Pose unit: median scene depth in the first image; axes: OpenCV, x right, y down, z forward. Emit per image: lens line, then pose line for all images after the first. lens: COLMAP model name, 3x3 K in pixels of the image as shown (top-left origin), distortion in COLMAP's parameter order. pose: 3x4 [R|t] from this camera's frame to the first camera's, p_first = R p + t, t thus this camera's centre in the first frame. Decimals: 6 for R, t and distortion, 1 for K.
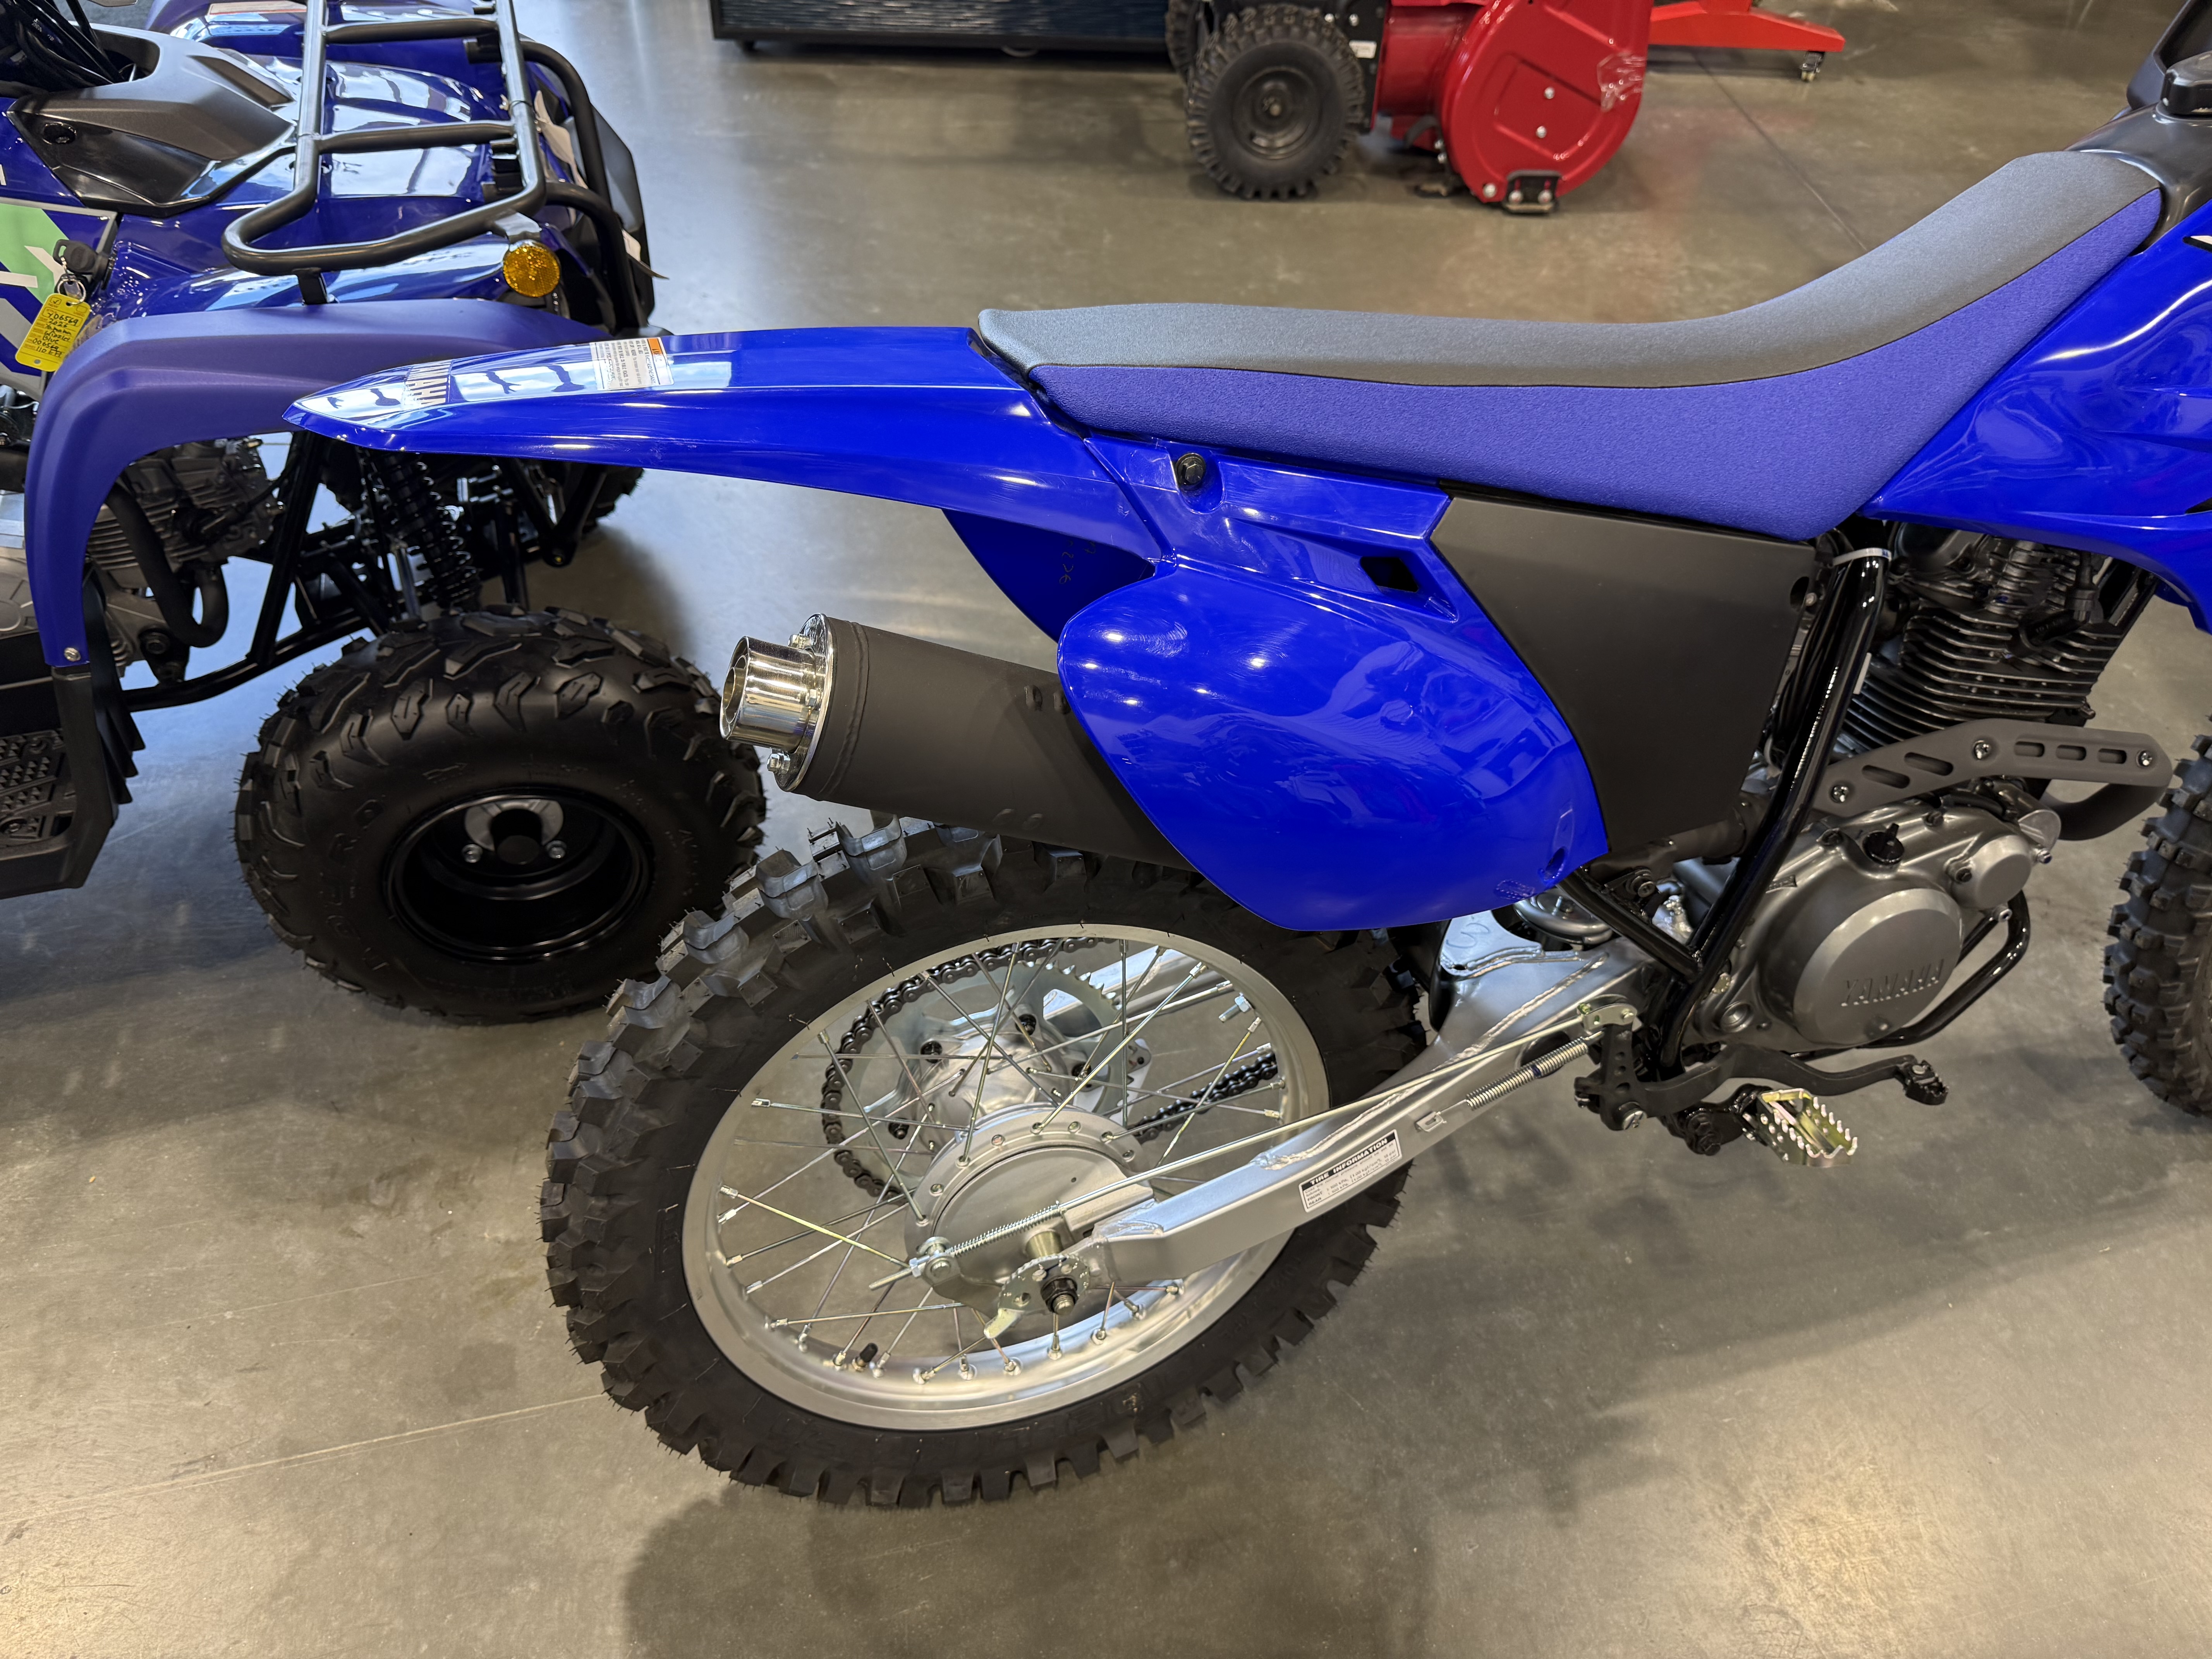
lens RADIAL K [[1559.5, 0, 1106.0], [0, 1559.5, 829.5], [0, 0, 1]] dist [0.038989, -0.074777]
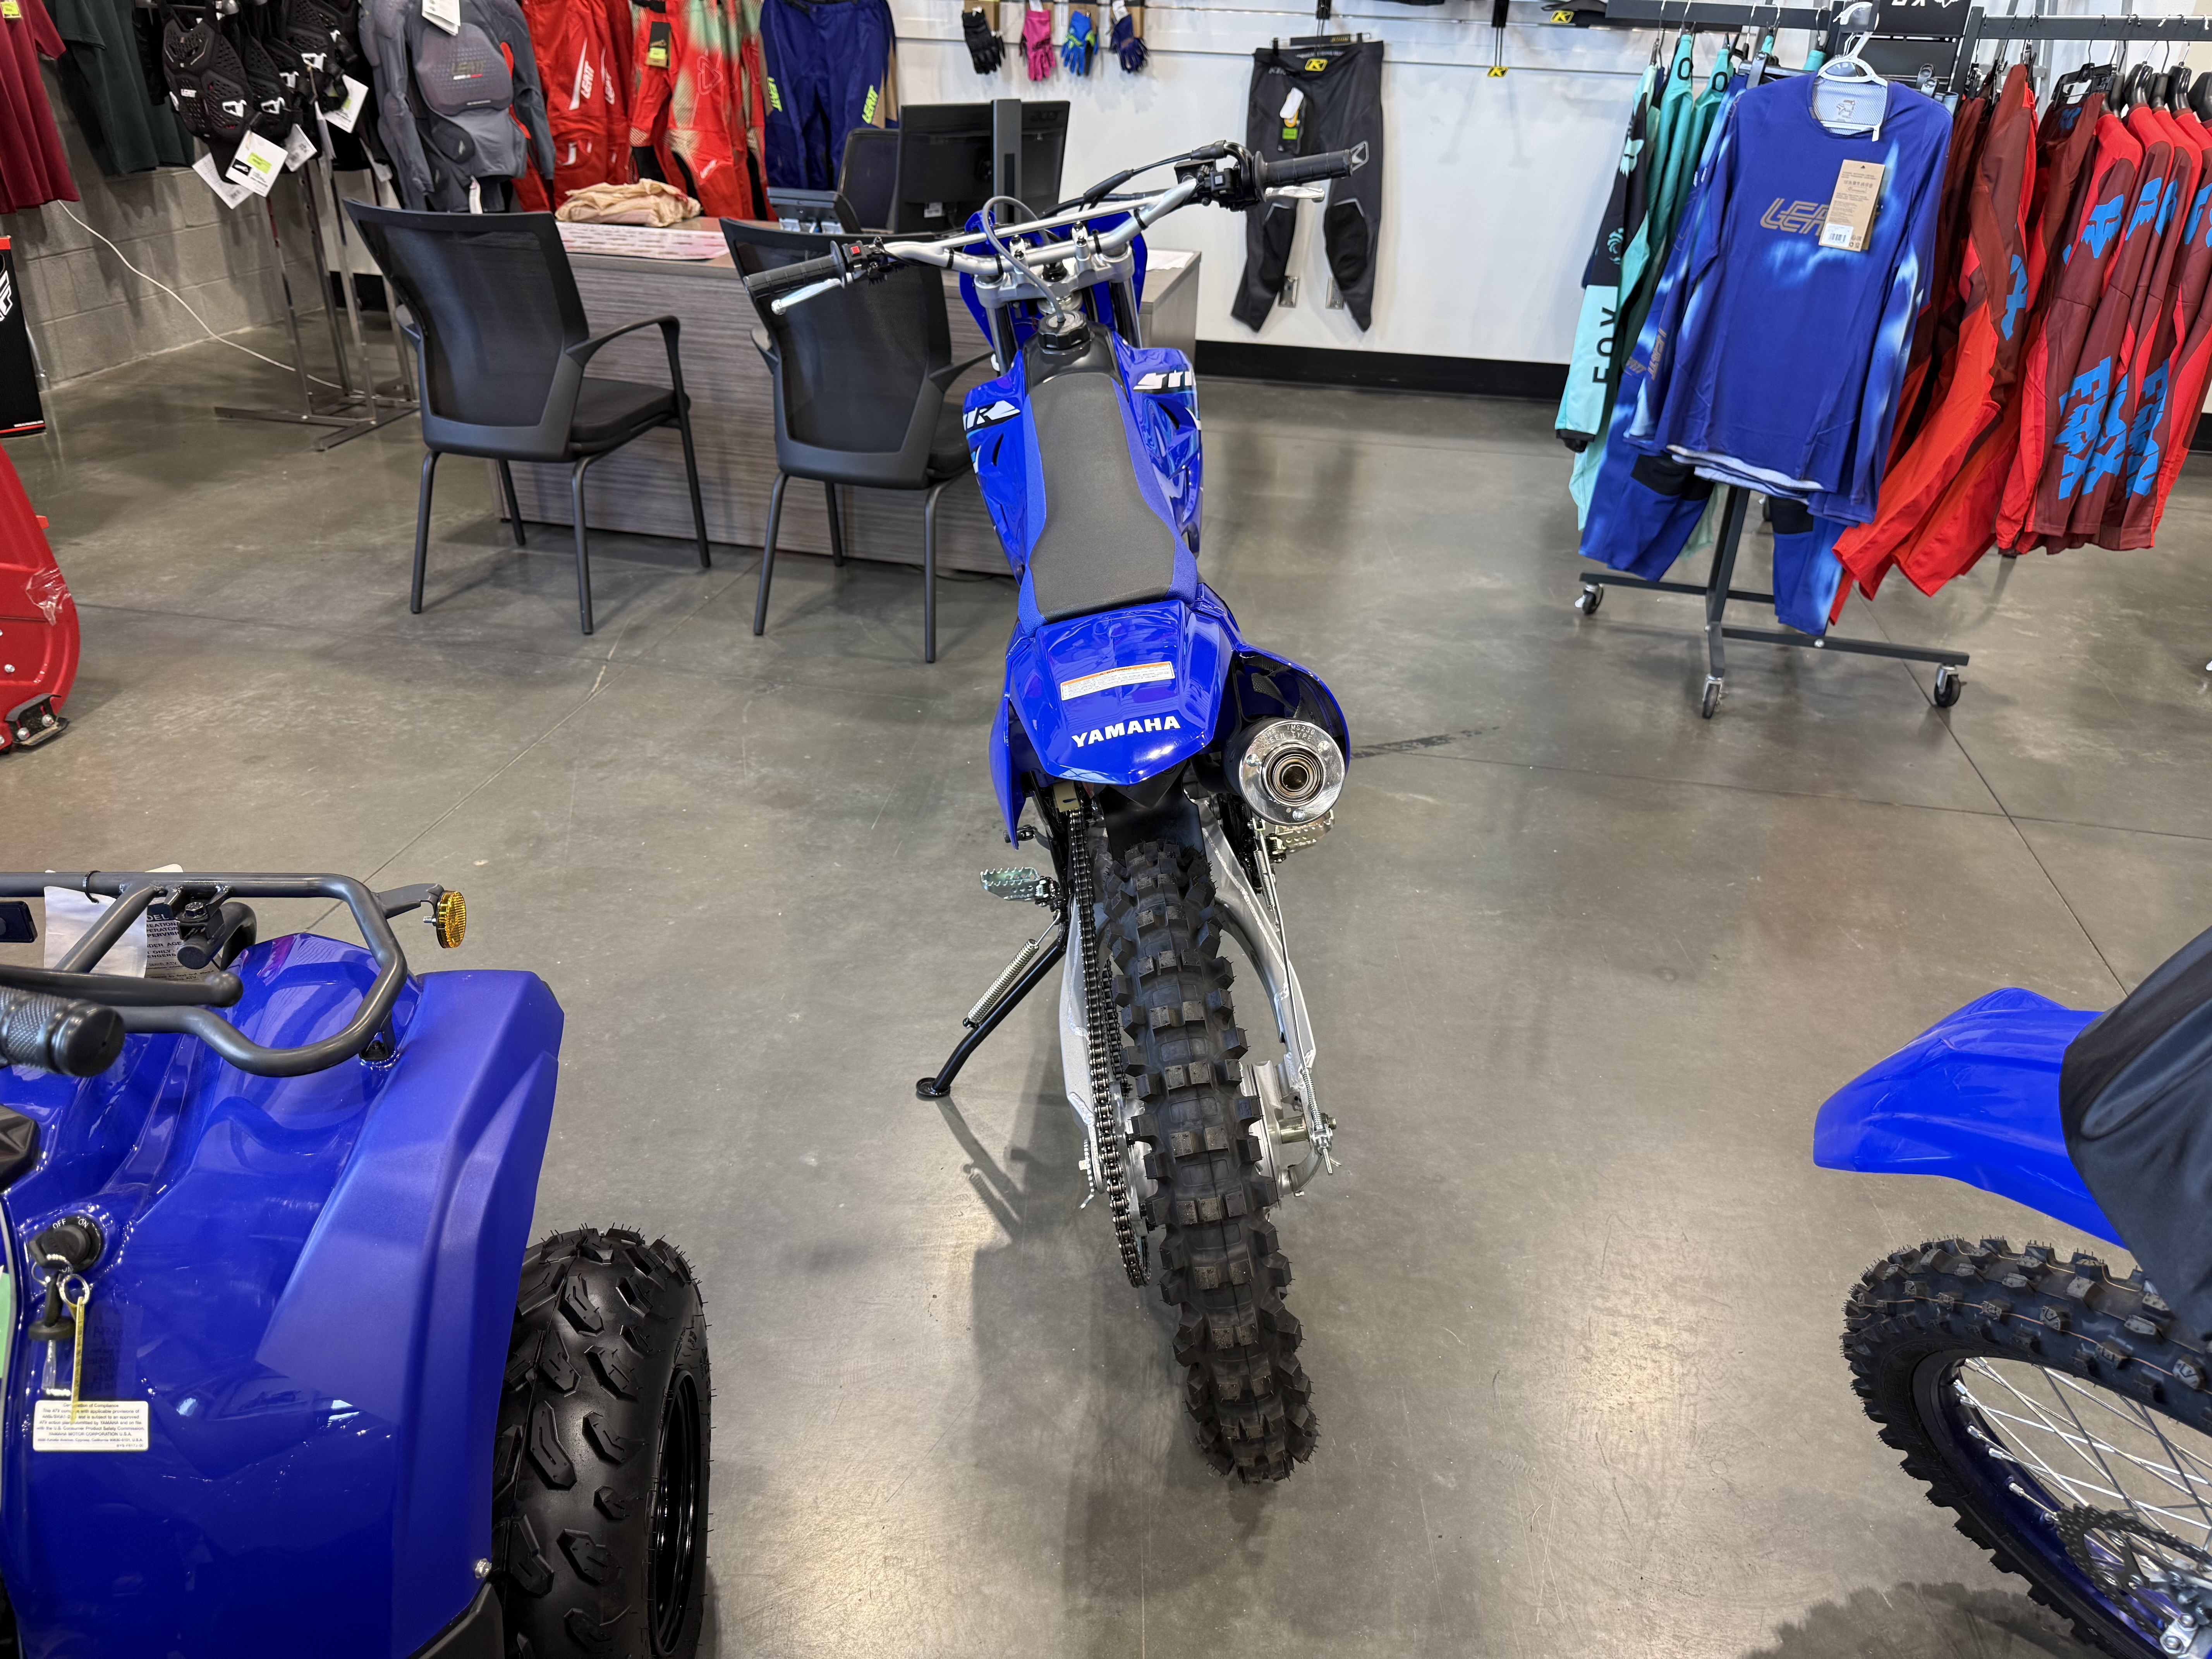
lens RADIAL K [[1556.4, 0, 1106.0], [0, 1556.4, 829.5], [0, 0, 1]] dist [-0.000694, -0.013101]
pose [[0.253794, -0.487761, 0.835271, -1.110160], [0.661167, 0.717788, 0.218262, -0.372988], [-0.706007, 0.496860, 0.504662, 0.241065]]
